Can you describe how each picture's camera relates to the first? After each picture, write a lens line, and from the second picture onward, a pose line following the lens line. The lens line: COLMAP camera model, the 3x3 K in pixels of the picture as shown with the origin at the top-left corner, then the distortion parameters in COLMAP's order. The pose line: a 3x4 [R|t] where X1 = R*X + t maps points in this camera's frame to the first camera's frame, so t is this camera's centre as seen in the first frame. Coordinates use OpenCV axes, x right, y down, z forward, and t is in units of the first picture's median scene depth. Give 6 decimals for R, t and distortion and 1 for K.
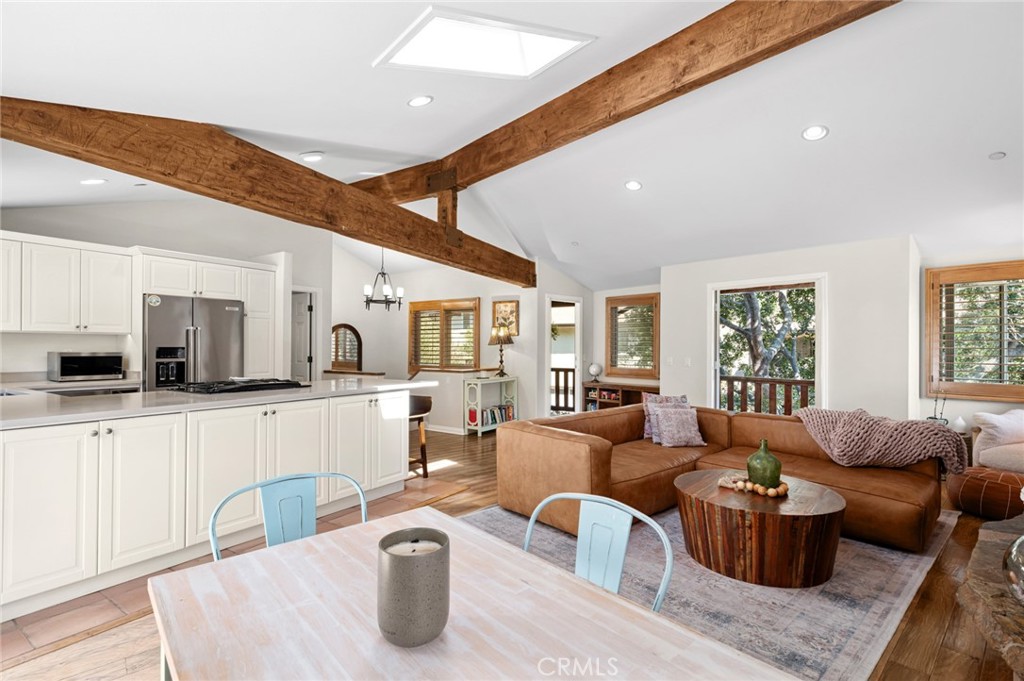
lens RADIAL K [[479.7, 0, 518.3], [0, 479.7, 341.9], [0, 0, 1]] dist [0.002659, 0.000164]
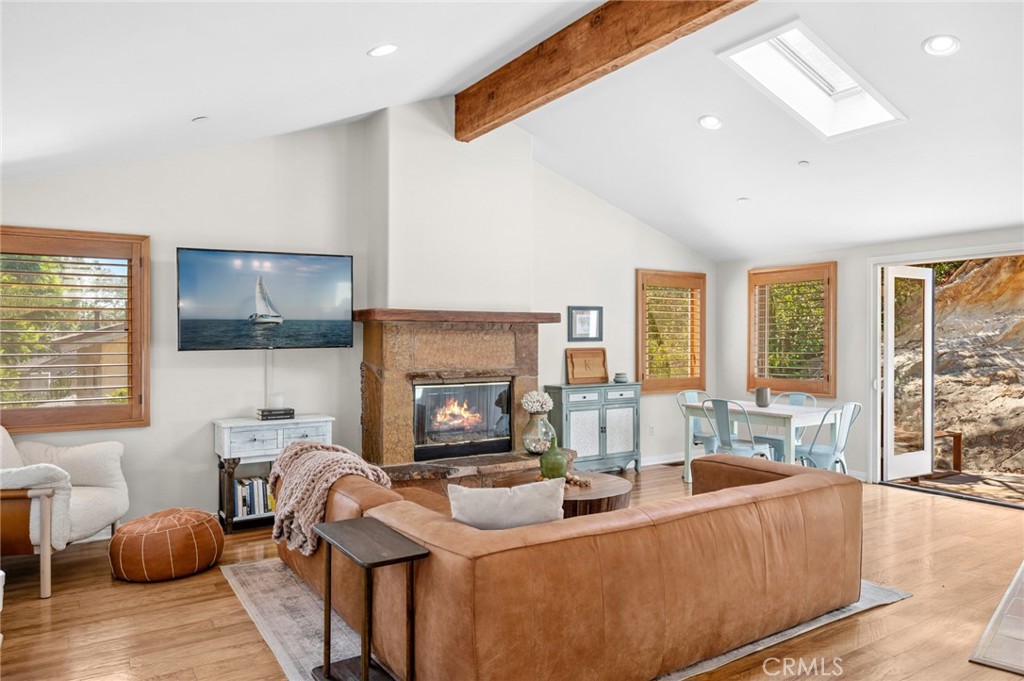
lens RADIAL K [[698.7, 0, 515.1], [0, 698.7, 342.6], [0, 0, 1]] dist [0.003379, 0.000295]
pose [[-0.985315, -0.005359, 0.170660, 0.199114], [-0.006106, 0.999974, -0.003850, -0.004697], [-0.170635, -0.004835, -0.985322, 1.556998]]
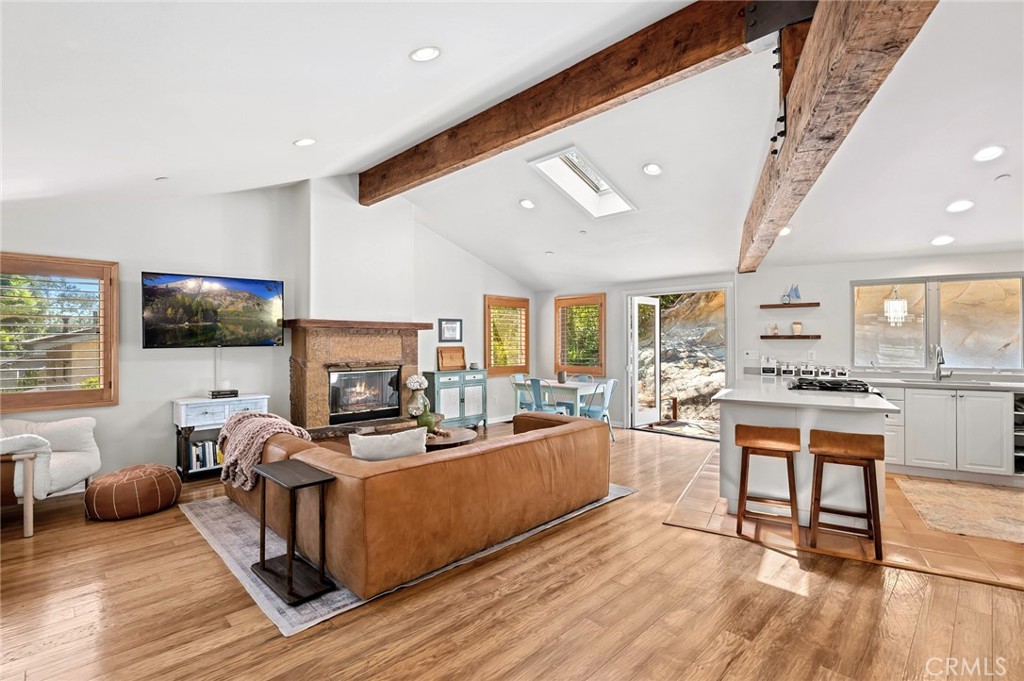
lens RADIAL K [[479.7, 0, 515.2], [0, 479.7, 343.7], [0, 0, 1]] dist [0.002659, 0.000164]
pose [[-0.998938, -0.005084, -0.045793, 0.171664], [-0.004796, 0.999968, -0.006407, -0.000527], [0.045825, -0.006180, -0.998930, 1.609343]]
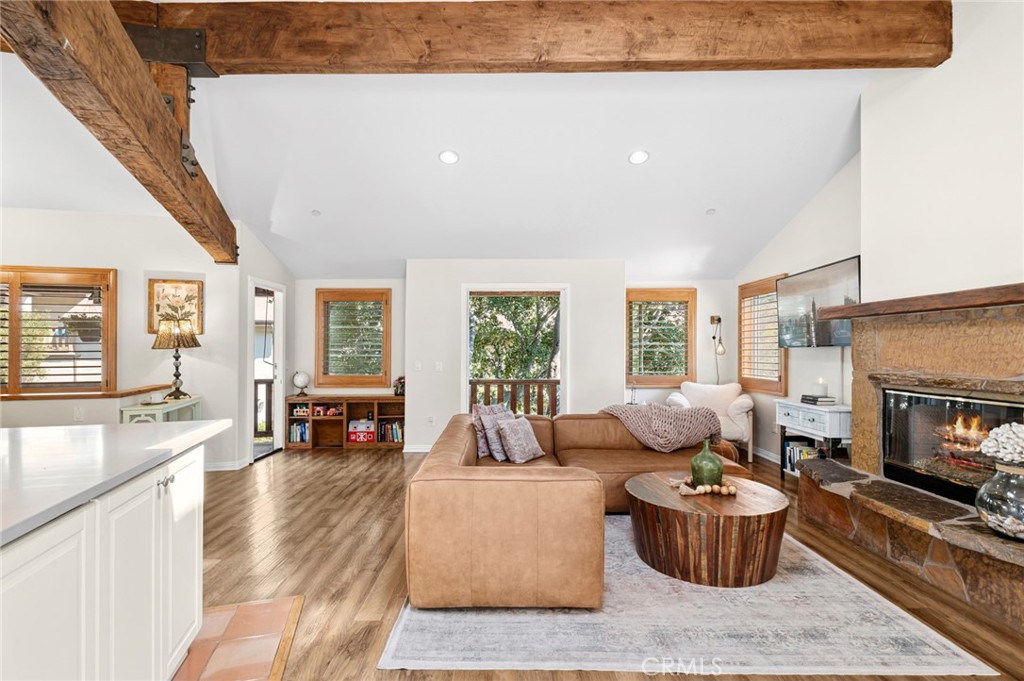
lens RADIAL K [[479.7, 0, 511.0], [0, 479.7, 345.7], [0, 0, 1]] dist [0.002659, 0.000164]
pose [[0.669942, 0.000531, 0.742414, -0.322563], [-0.002615, 0.999995, 0.001645, 0.000022], [-0.742409, -0.003044, 0.669940, 0.377784]]
